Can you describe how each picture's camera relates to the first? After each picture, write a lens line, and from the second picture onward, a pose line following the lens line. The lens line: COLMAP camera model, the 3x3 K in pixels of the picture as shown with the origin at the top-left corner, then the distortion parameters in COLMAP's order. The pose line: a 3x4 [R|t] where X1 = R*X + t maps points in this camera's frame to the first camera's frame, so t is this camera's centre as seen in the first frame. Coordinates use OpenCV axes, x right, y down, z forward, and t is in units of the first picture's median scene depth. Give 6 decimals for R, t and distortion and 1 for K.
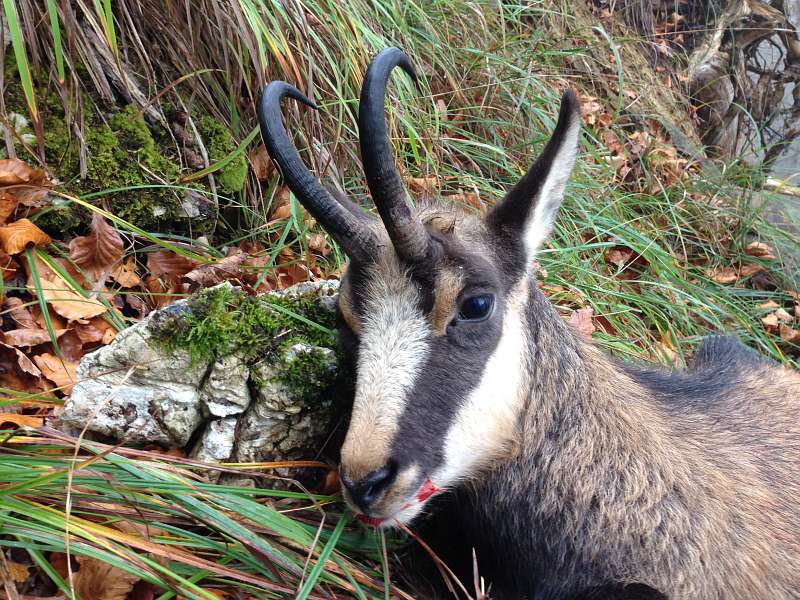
lens RADIAL K [[743.8, 0, 401.6], [0, 743.8, 308.8], [0, 0, 1]] dist [0.067077, 0.000000]
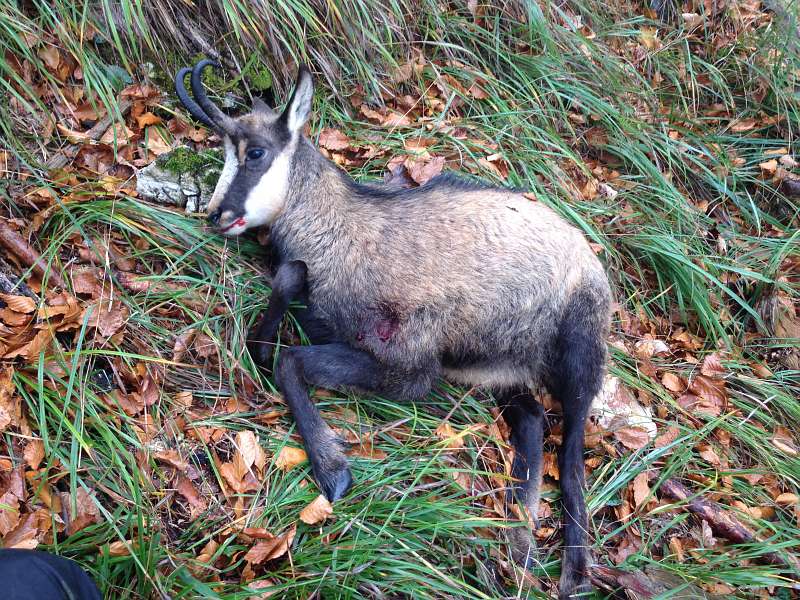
lens RADIAL K [[757.3, 0, 431.4], [0, 757.3, 315.2], [0, 0, 1]] dist [0.100182, 0.000000]
pose [[0.918165, 0.086543, -0.386630, 1.706344], [0.005392, 0.973032, 0.230608, -0.069415], [0.396161, -0.213820, 0.892937, -1.247933]]
